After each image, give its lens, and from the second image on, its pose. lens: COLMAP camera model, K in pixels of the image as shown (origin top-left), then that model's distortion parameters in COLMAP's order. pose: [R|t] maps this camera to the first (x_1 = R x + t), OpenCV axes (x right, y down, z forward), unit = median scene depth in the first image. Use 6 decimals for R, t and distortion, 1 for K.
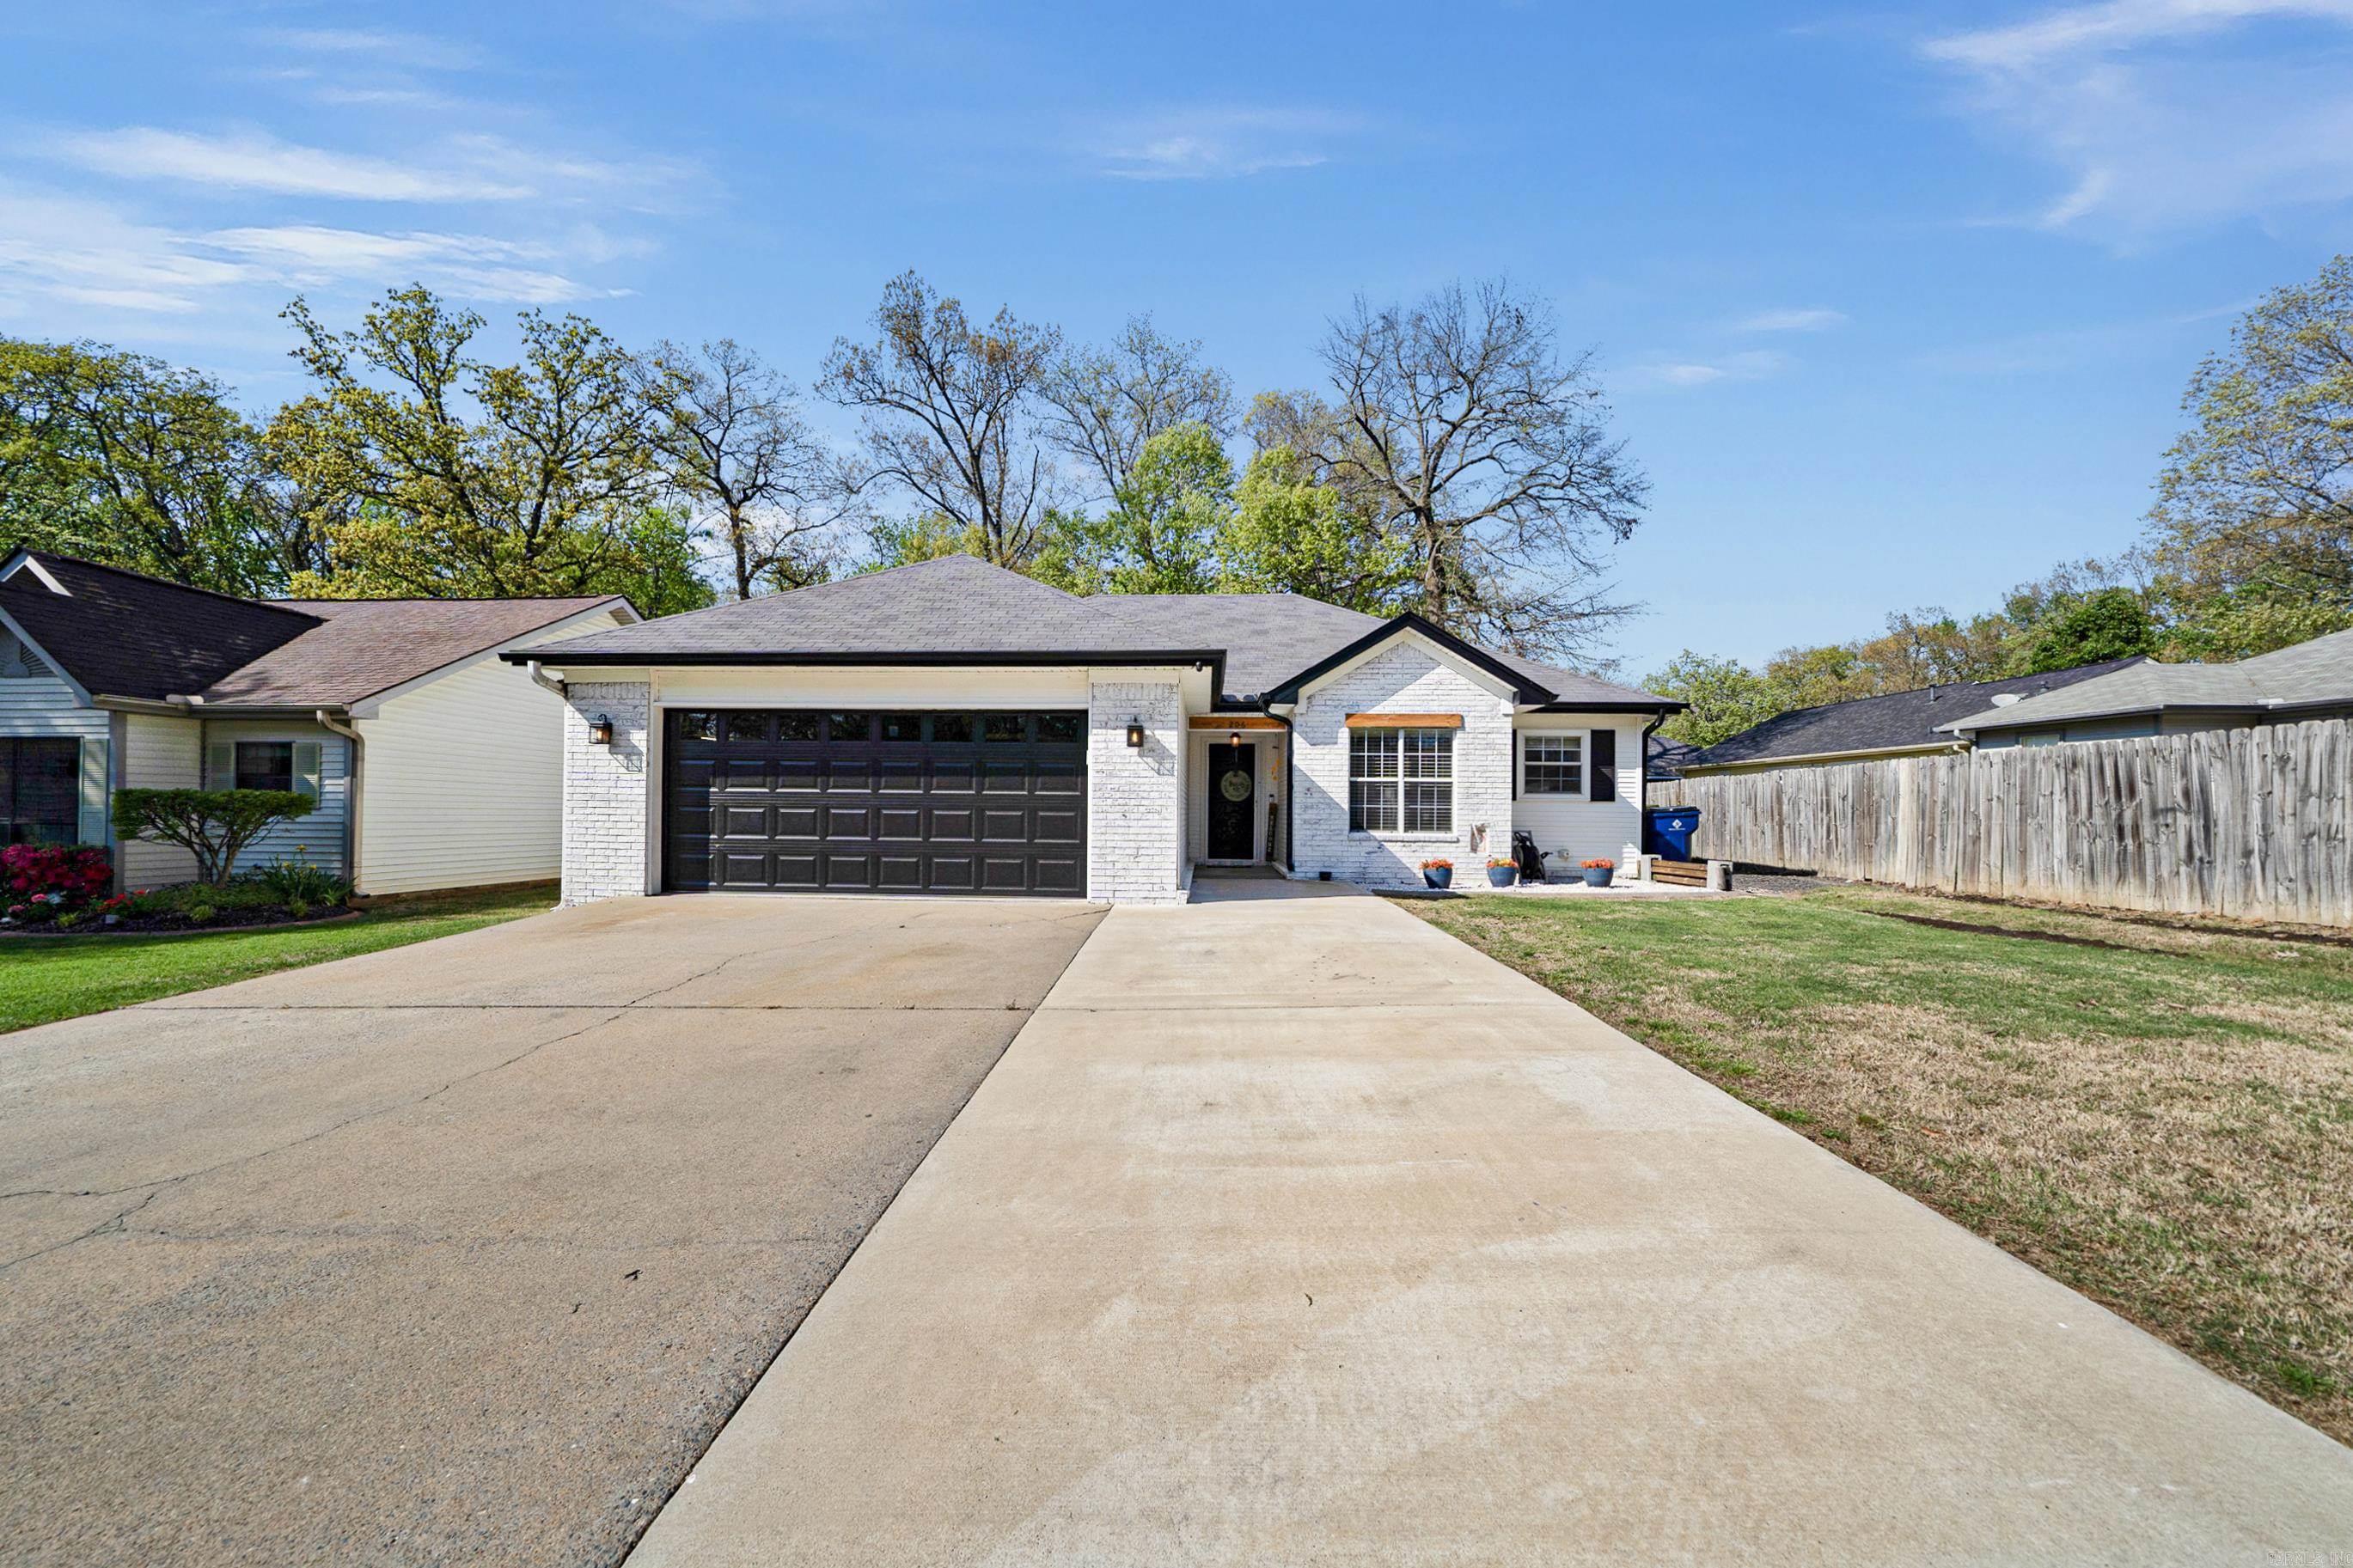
lens RADIAL K [[806.7, 0, 1166.2], [0, 806.7, 789.5], [0, 0, 1]] dist [-0.006092, -0.000078]
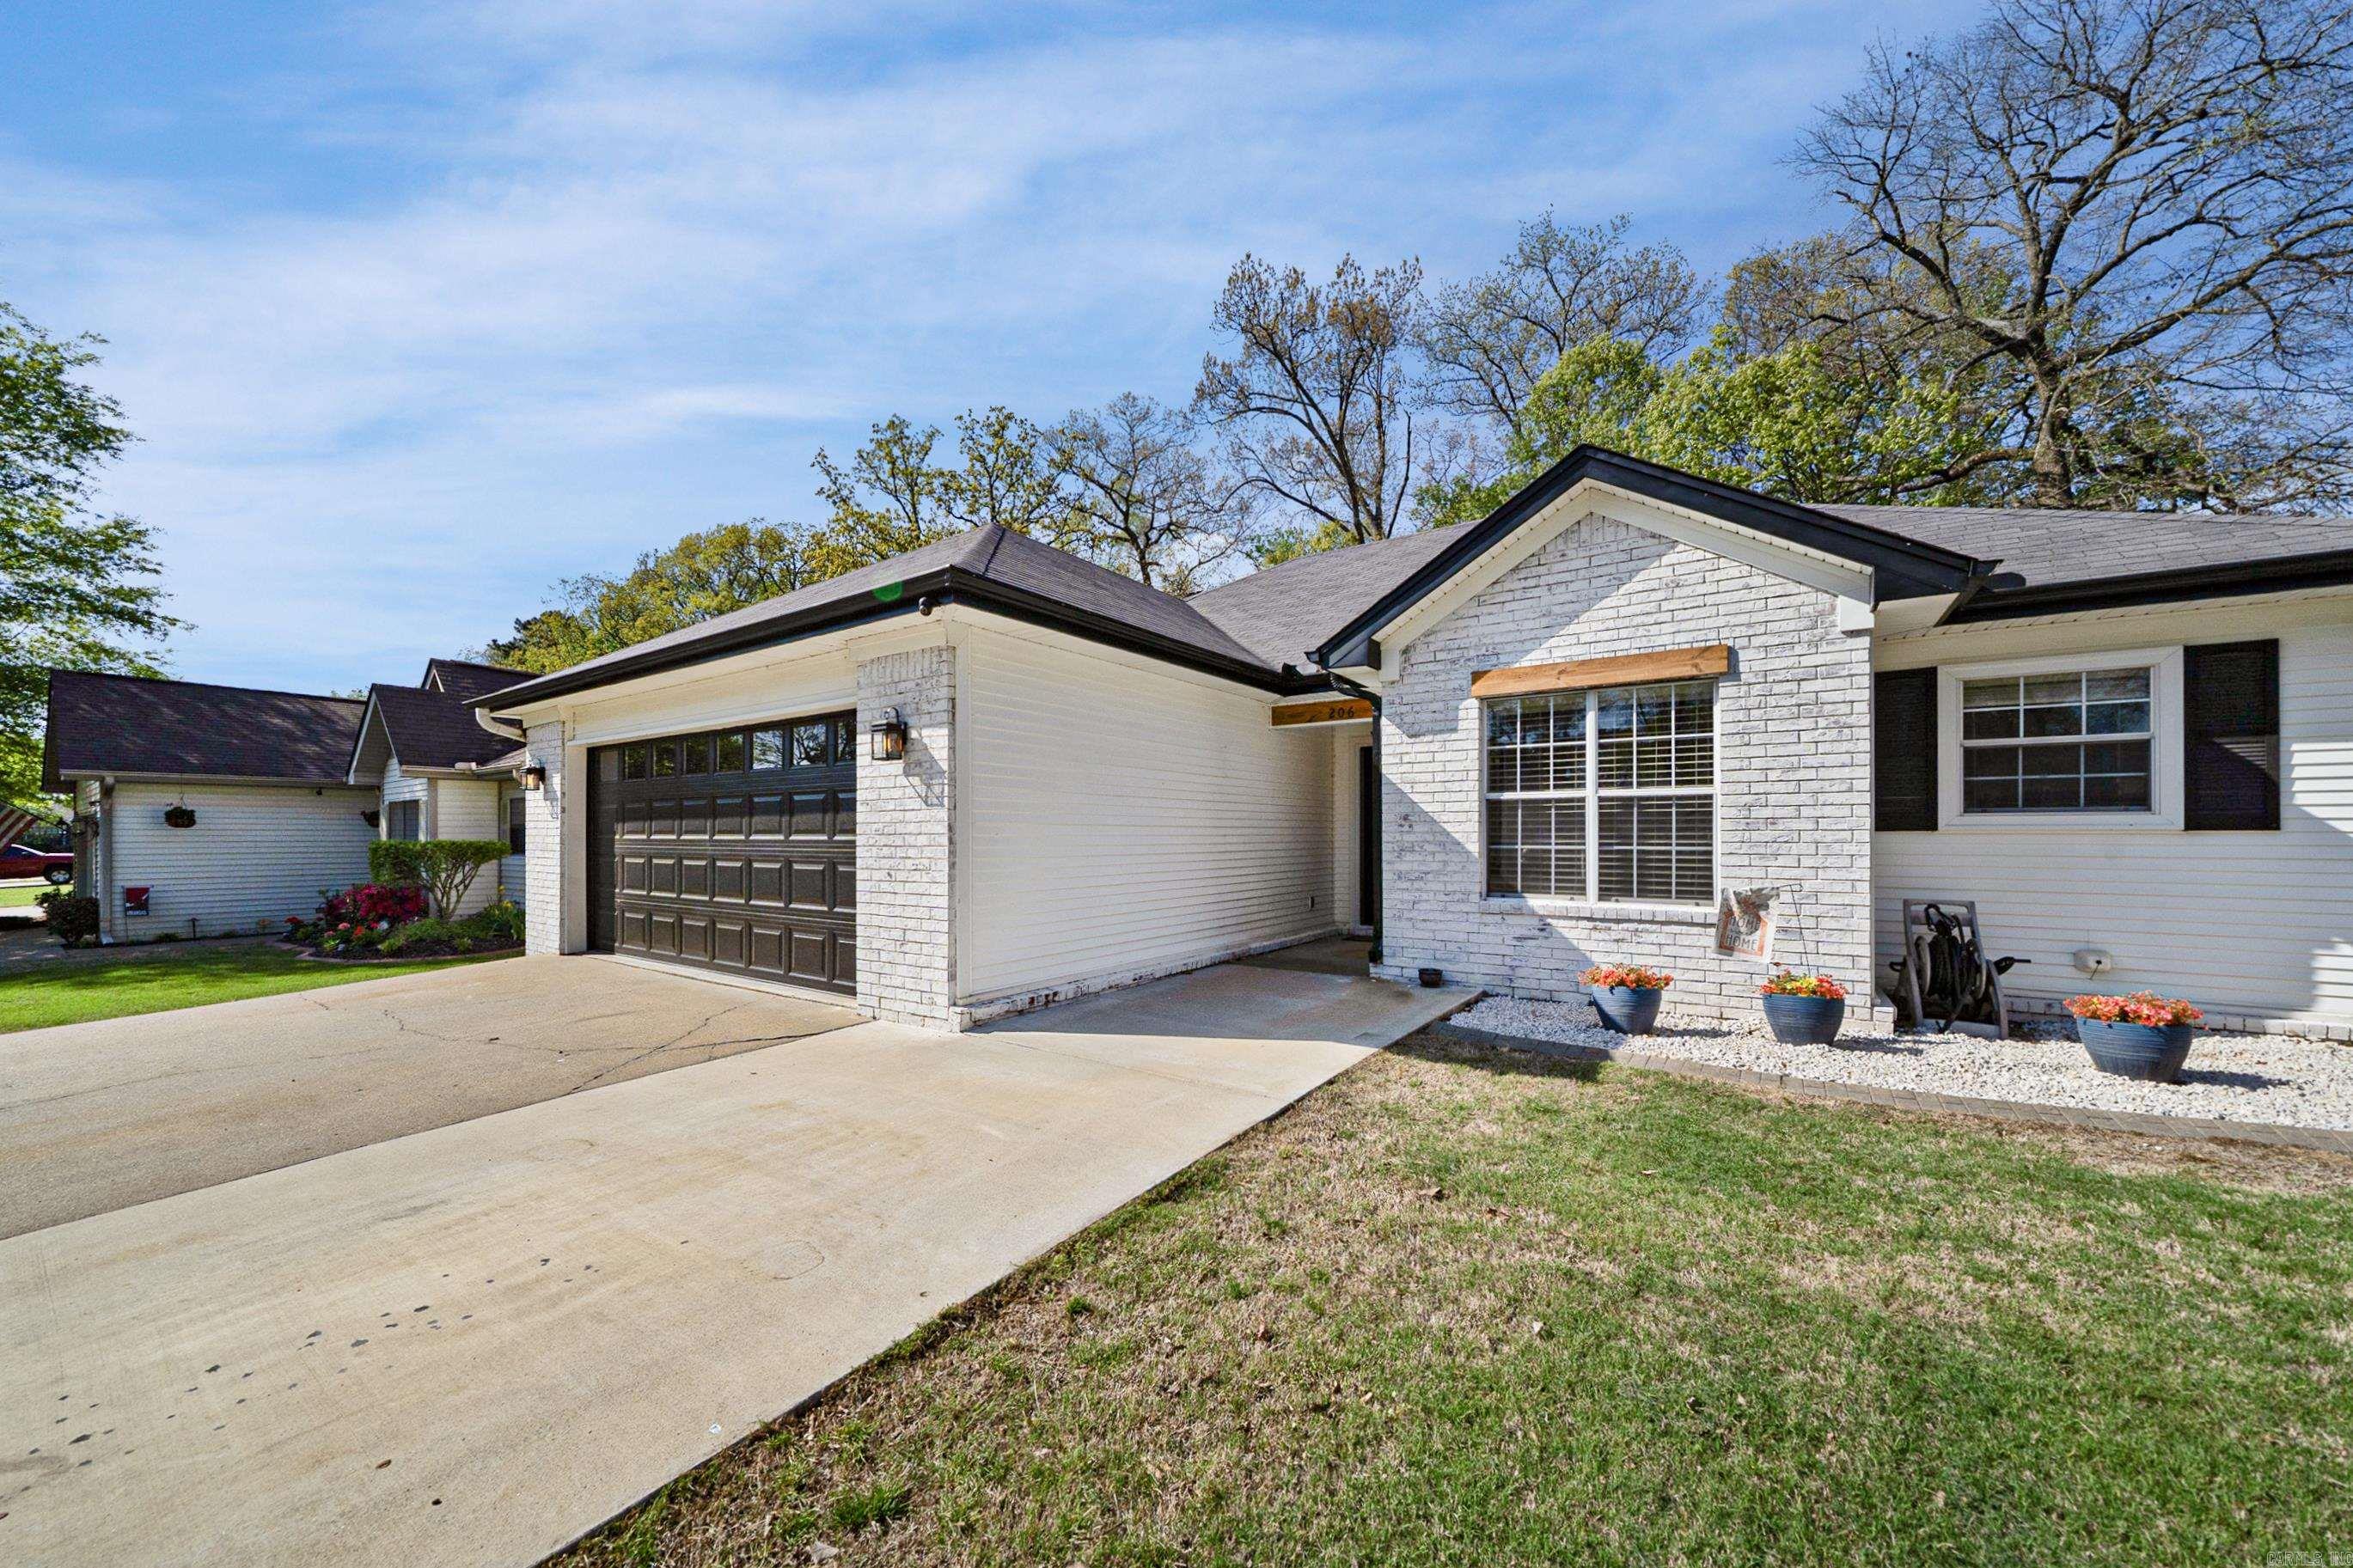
lens RADIAL K [[842.6, 0, 1172.9], [0, 842.6, 815.6], [0, 0, 1]] dist [-0.001565, 0.000083]
pose [[0.854291, -0.024049, -0.519238, 0.338307], [0.025620, 0.999663, -0.004149, -0.002954], [0.519162, -0.009759, 0.854620, 0.423140]]
